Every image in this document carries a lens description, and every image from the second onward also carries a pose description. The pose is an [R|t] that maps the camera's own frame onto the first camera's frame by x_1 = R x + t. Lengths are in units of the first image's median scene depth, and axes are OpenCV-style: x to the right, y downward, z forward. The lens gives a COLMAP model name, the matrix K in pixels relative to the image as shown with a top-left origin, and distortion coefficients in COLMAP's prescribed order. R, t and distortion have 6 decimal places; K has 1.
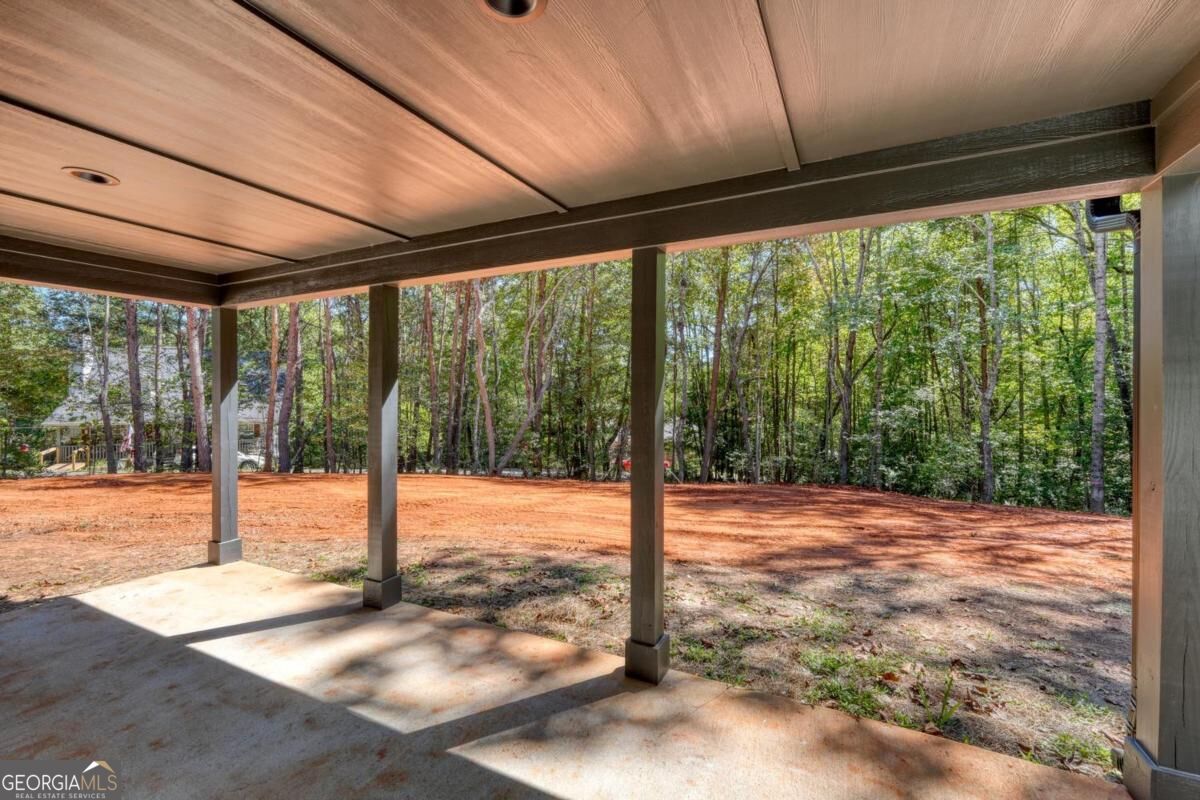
lens RADIAL K [[509.2, 0, 588.8], [0, 509.2, 399.6], [0, 0, 1]] dist [0.001701, 0.000383]
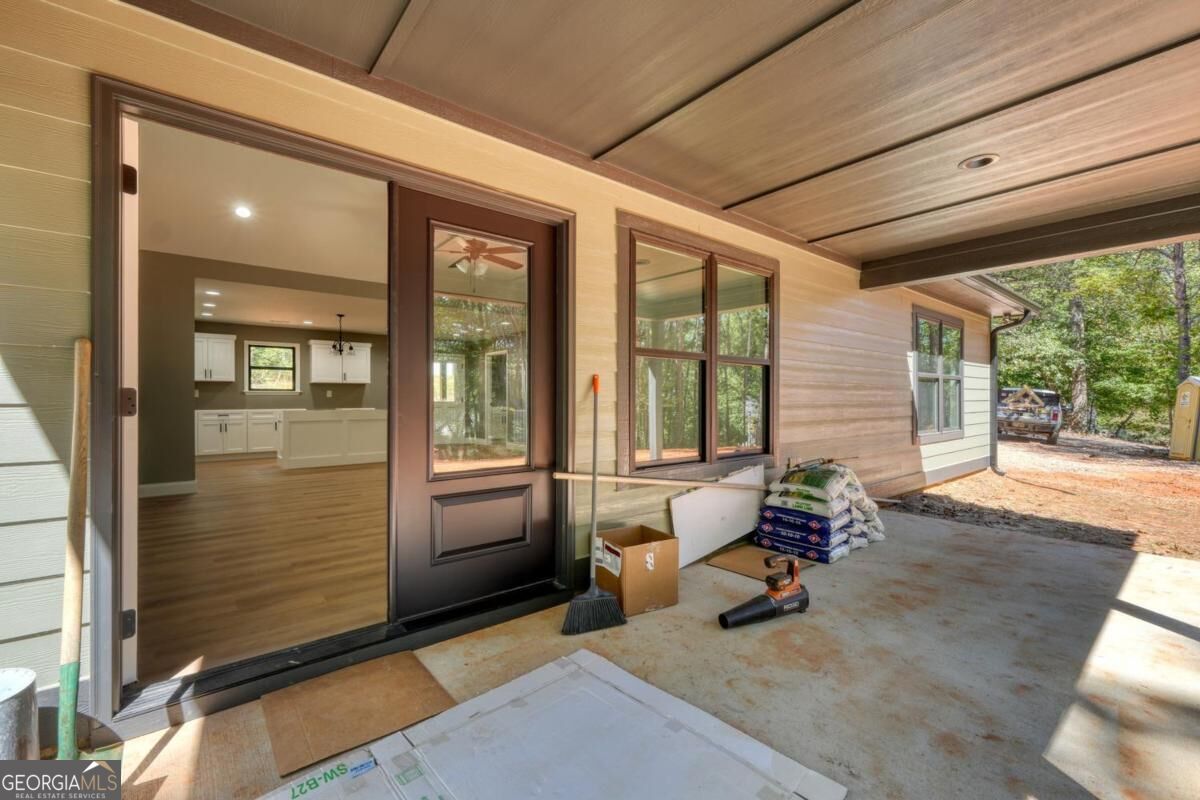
lens RADIAL K [[509.2, 0, 588.8], [0, 509.2, 399.6], [0, 0, 1]] dist [0.001701, 0.000383]
pose [[-0.422870, -0.001208, -0.906190, 0.432864], [-0.005715, 0.999983, 0.001334, 0.114237], [0.906172, 0.005742, -0.422870, 0.544935]]
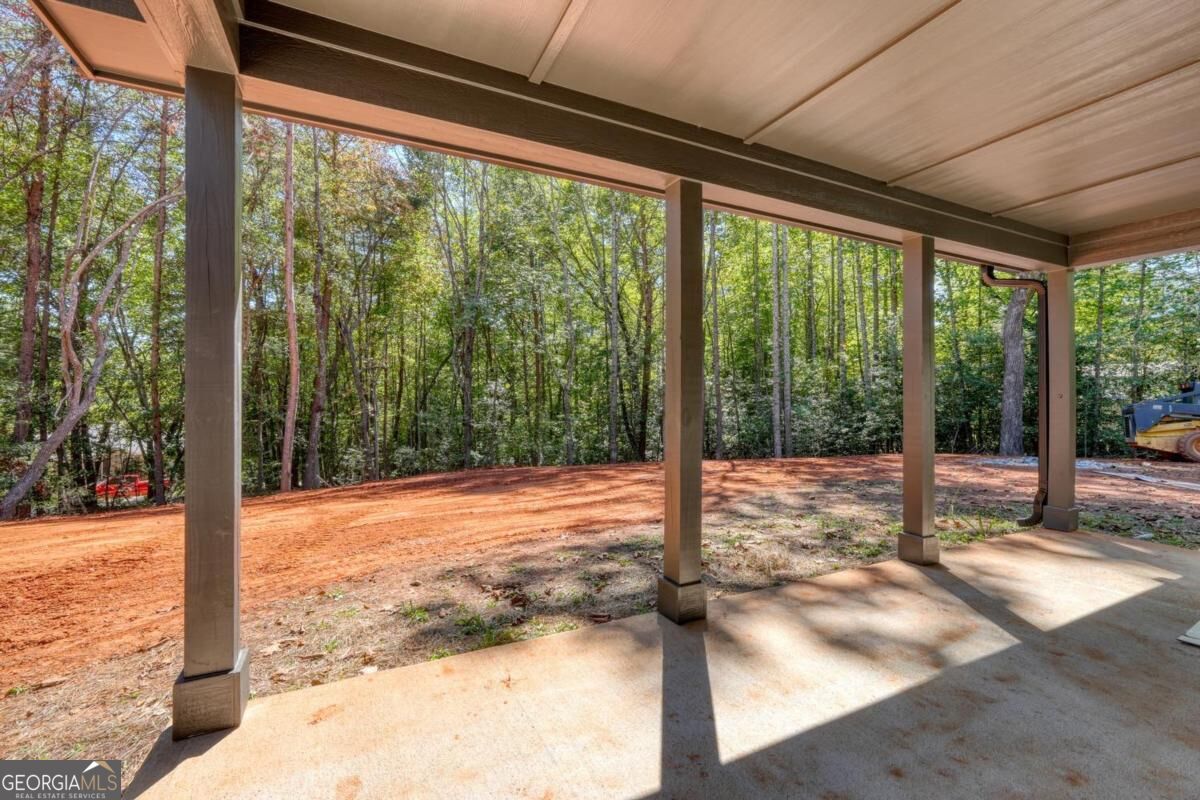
lens RADIAL K [[509.2, 0, 588.8], [0, 509.2, 399.6], [0, 0, 1]] dist [0.001701, 0.000383]
pose [[0.603743, -0.007395, 0.797145, -1.298743], [0.015283, 0.999881, -0.002299, 0.119418], [-0.797033, 0.013571, 0.603784, 0.806449]]
